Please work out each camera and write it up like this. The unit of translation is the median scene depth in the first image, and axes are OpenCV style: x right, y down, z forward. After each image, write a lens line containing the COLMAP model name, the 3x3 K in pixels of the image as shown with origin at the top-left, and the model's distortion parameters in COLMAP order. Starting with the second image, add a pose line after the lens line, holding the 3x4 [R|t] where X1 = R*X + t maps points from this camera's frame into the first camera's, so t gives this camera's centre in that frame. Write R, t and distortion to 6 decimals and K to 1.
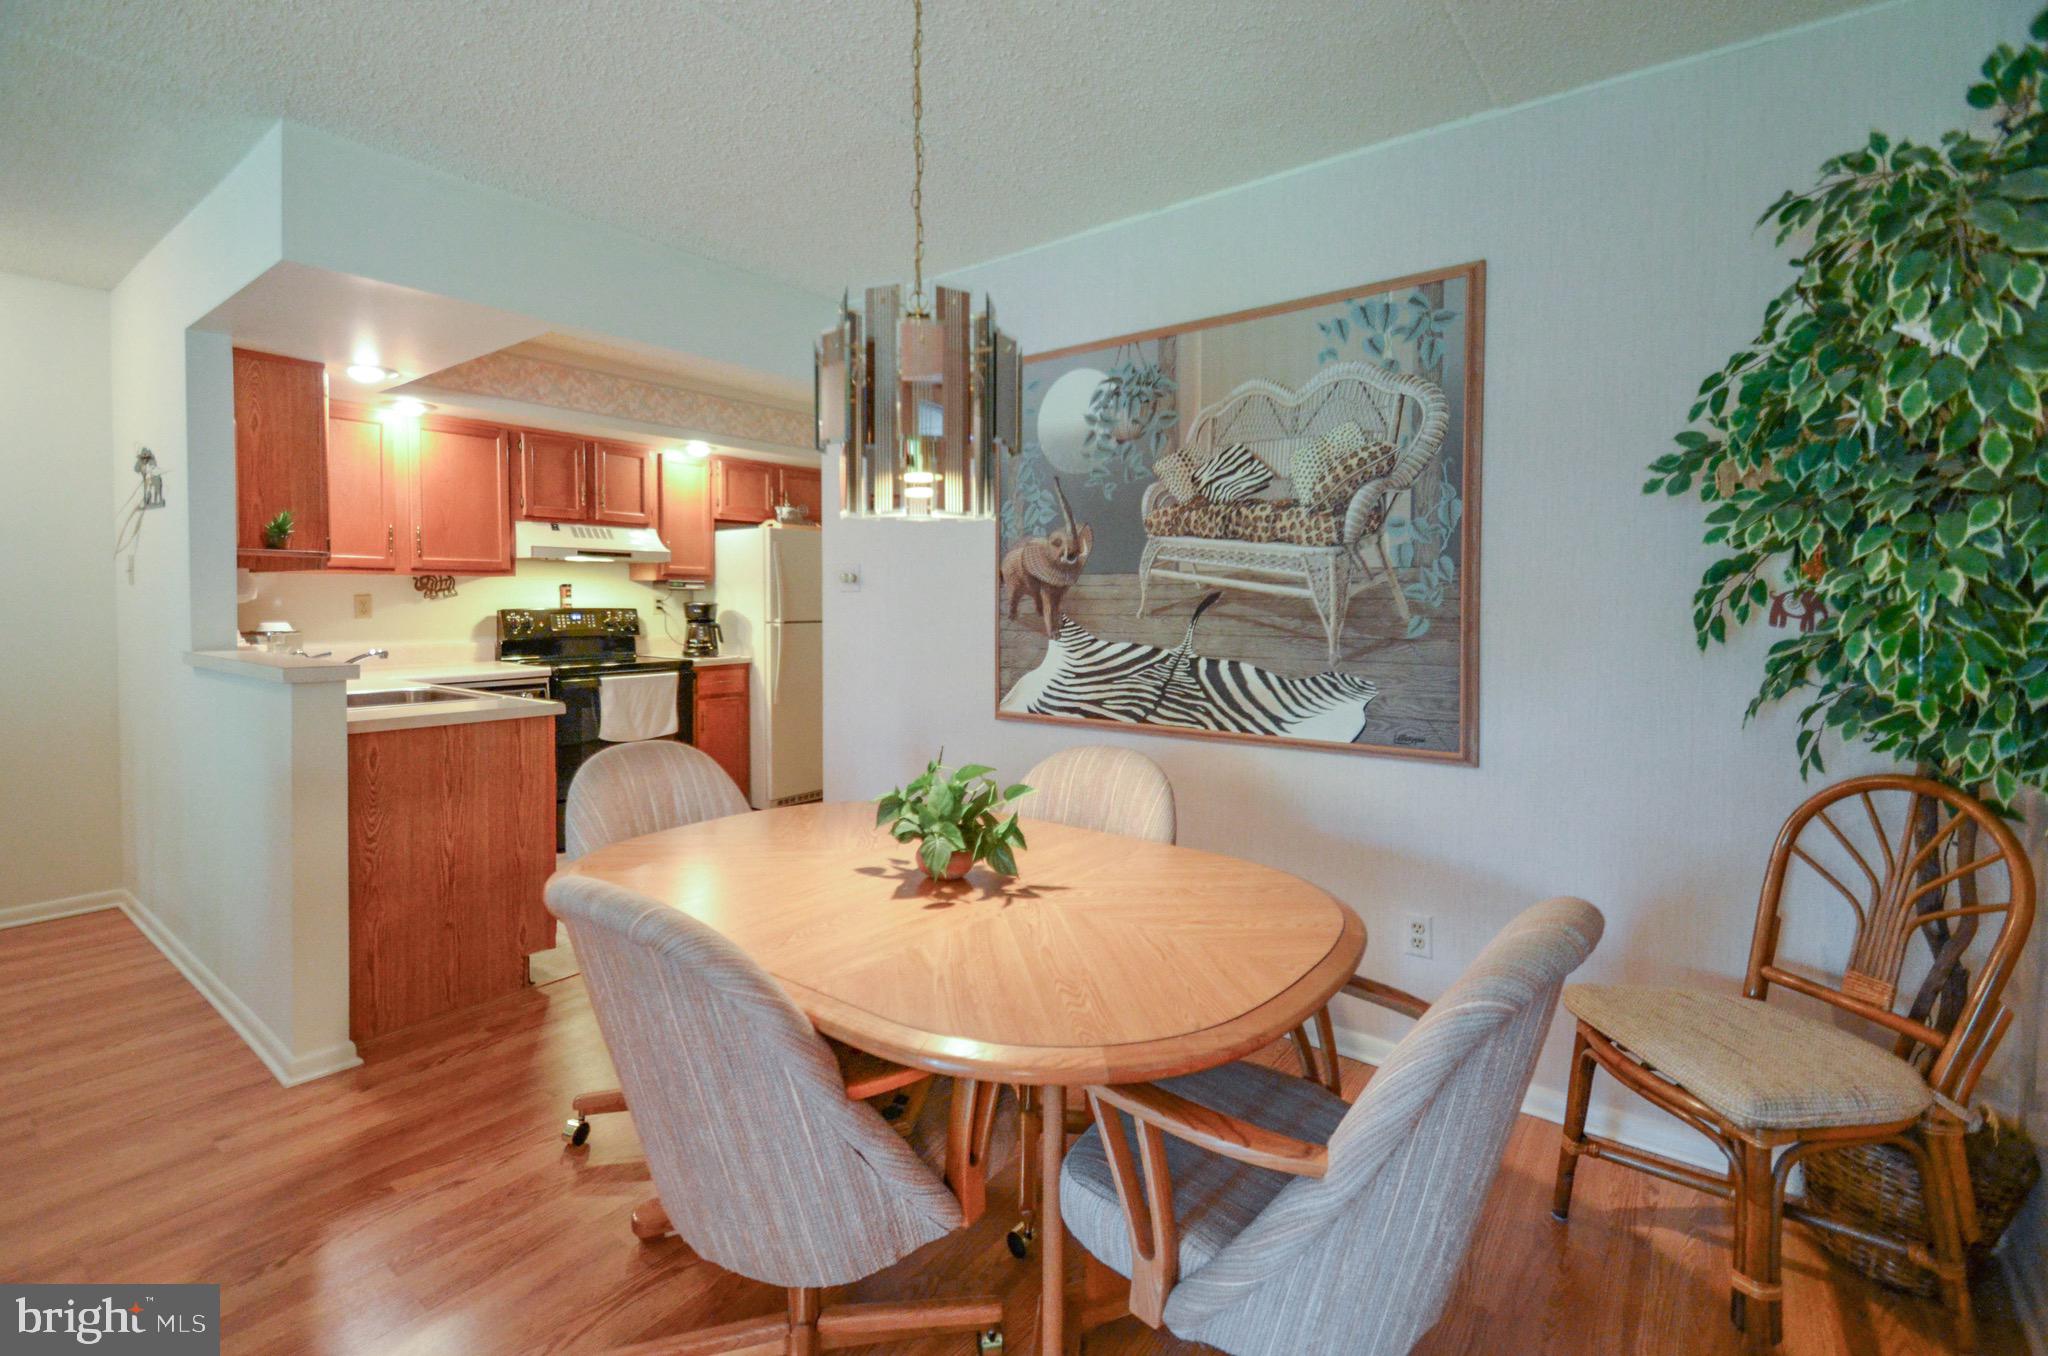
lens RADIAL K [[911.3, 0, 1085.2], [0, 911.3, 618.6], [0, 0, 1]] dist [0.016342, -0.006282]
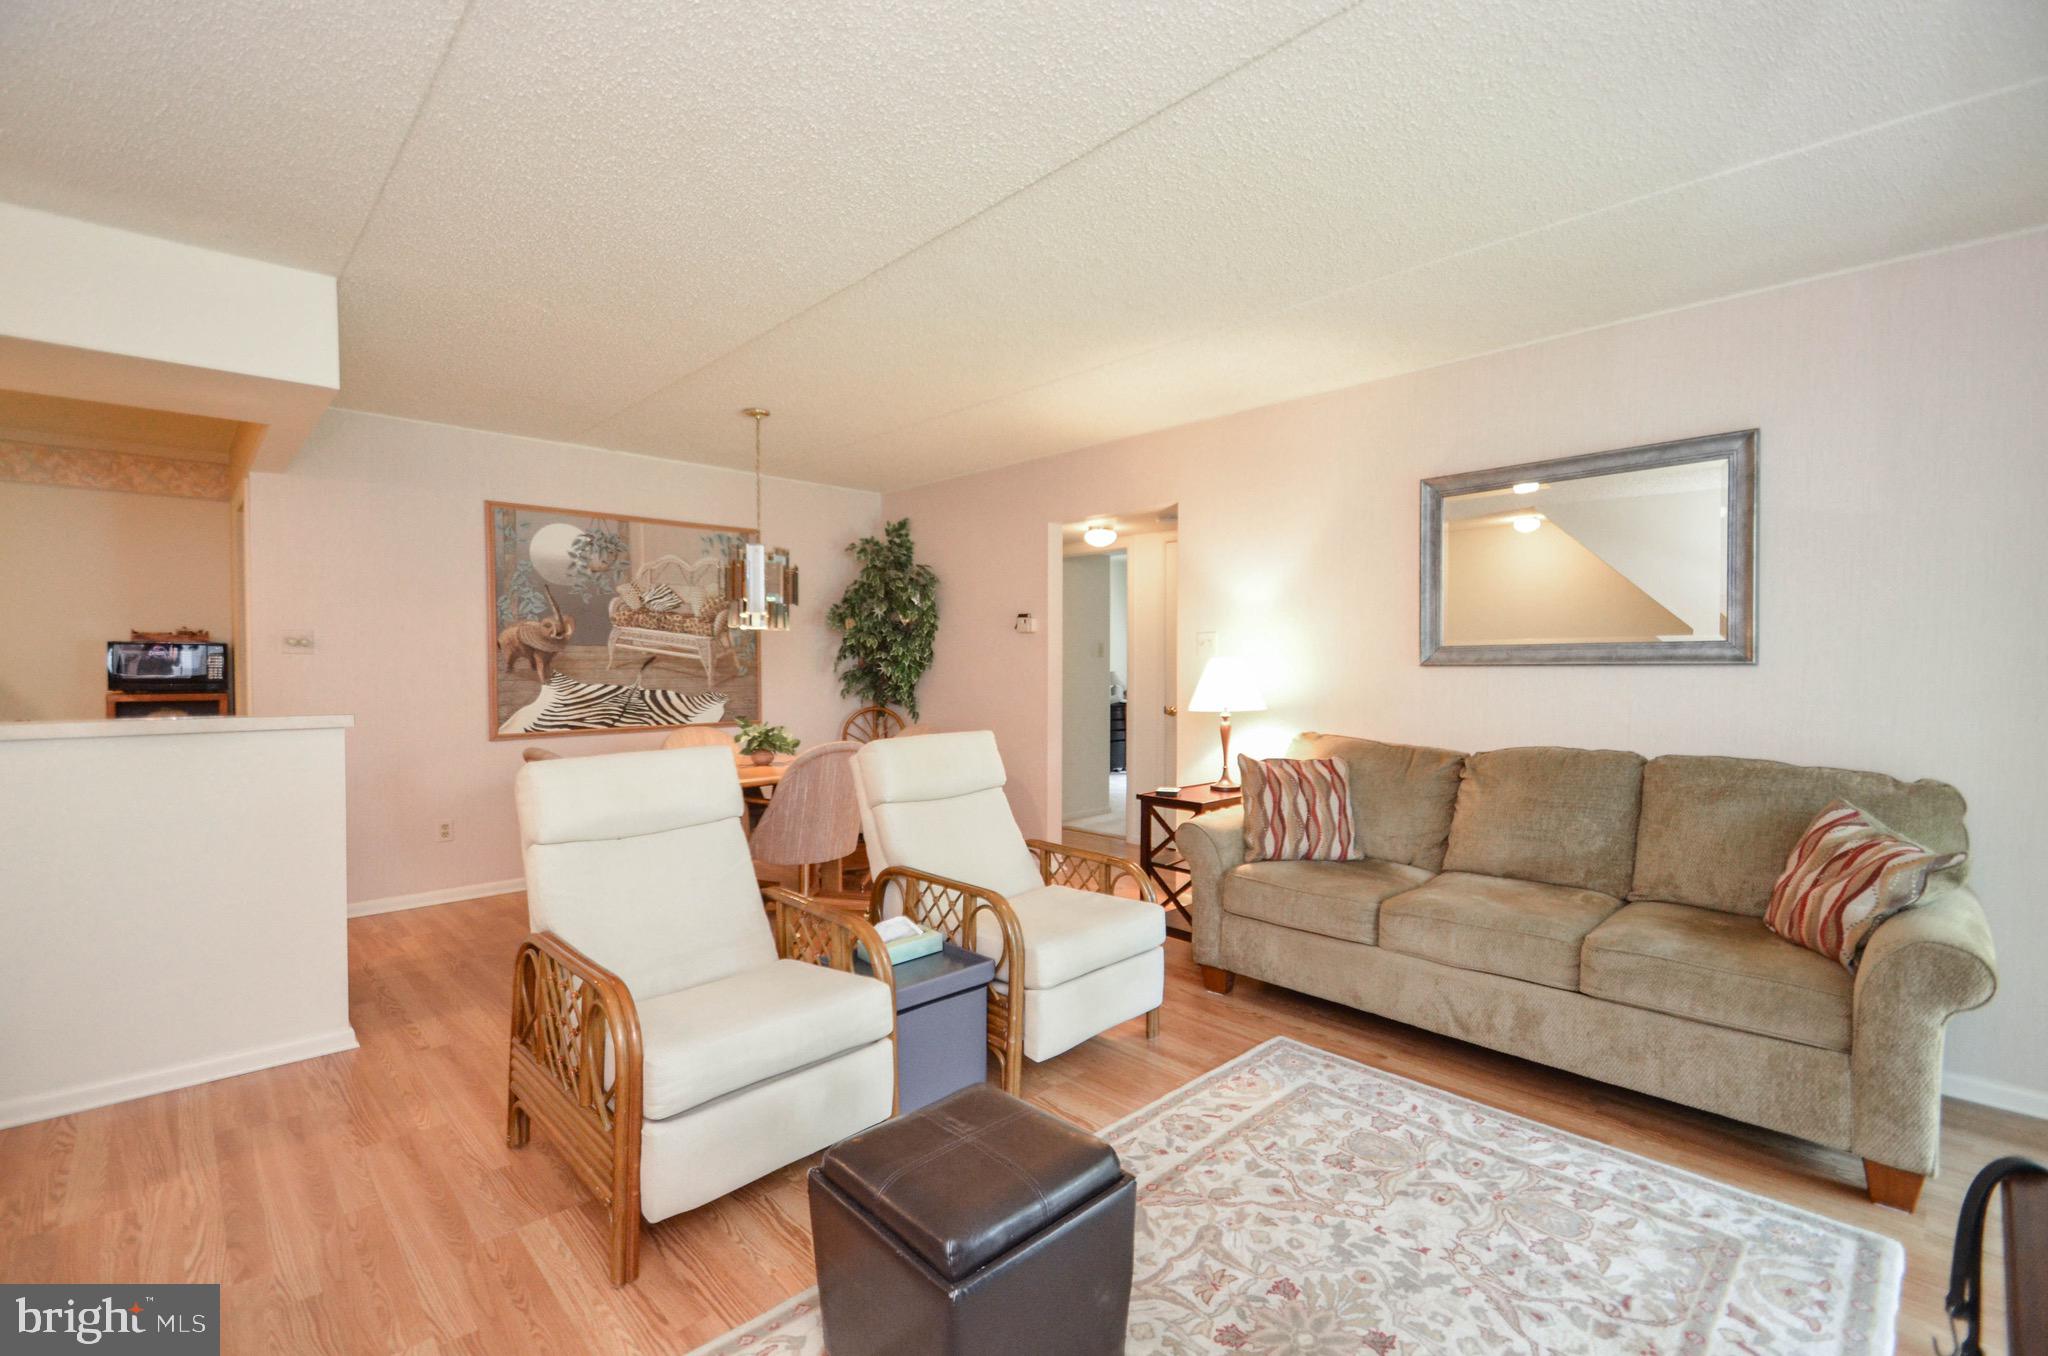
lens RADIAL K [[911.3, 0, 1026.1], [0, 911.3, 674.4], [0, 0, 1]] dist [0.016342, -0.006282]
pose [[0.141836, -0.019232, 0.989703, -1.645606], [0.019496, 0.999672, 0.016631, -0.006354], [-0.989698, 0.016937, 0.142164, -0.087099]]
